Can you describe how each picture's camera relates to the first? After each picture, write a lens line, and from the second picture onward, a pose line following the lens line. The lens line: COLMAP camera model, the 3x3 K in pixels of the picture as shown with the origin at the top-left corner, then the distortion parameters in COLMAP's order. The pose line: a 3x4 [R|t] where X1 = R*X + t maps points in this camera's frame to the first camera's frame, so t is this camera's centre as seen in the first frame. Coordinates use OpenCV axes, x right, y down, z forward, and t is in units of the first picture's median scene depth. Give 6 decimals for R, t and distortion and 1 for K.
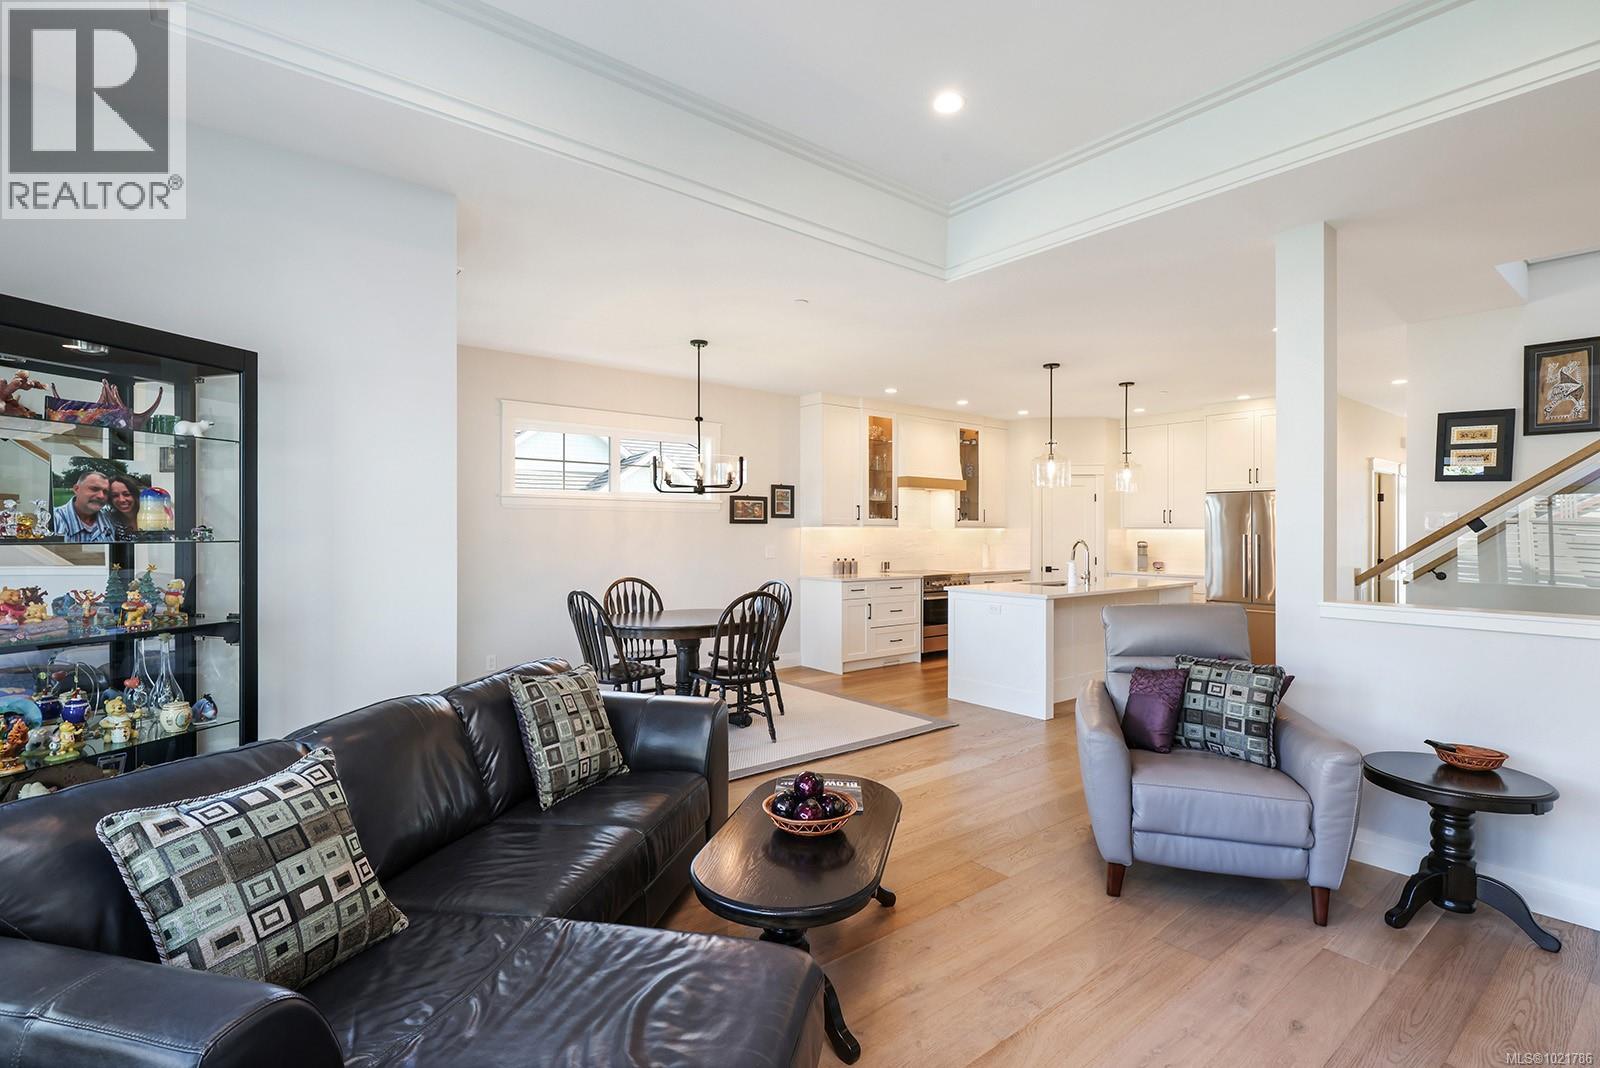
lens RADIAL K [[770.2, 0, 799.7], [0, 770.2, 533.9], [0, 0, 1]] dist [-0.007512, 0.002031]
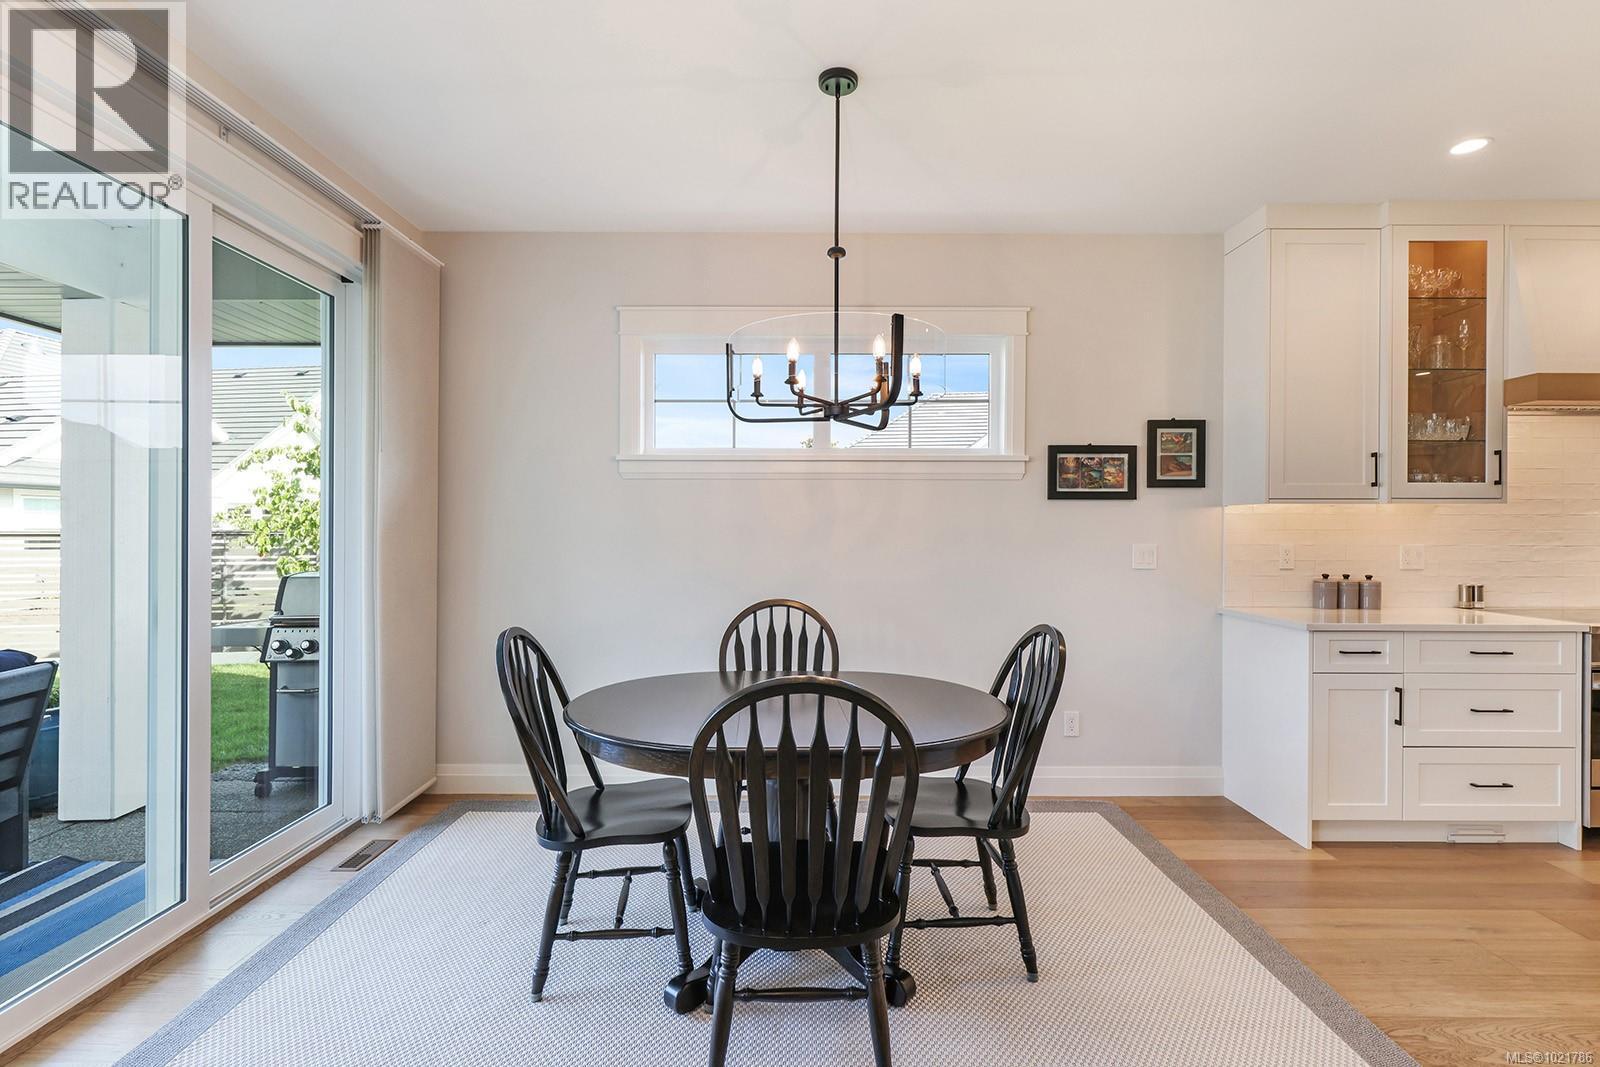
lens RADIAL K [[770.2, 0, 792.8], [0, 770.2, 536.9], [0, 0, 1]] dist [-0.007512, 0.002031]
pose [[0.777618, 0.001299, -0.628735, 0.095436], [-0.002185, 0.999997, -0.000636, 0.011243], [0.628733, 0.001868, 0.777619, 0.476298]]
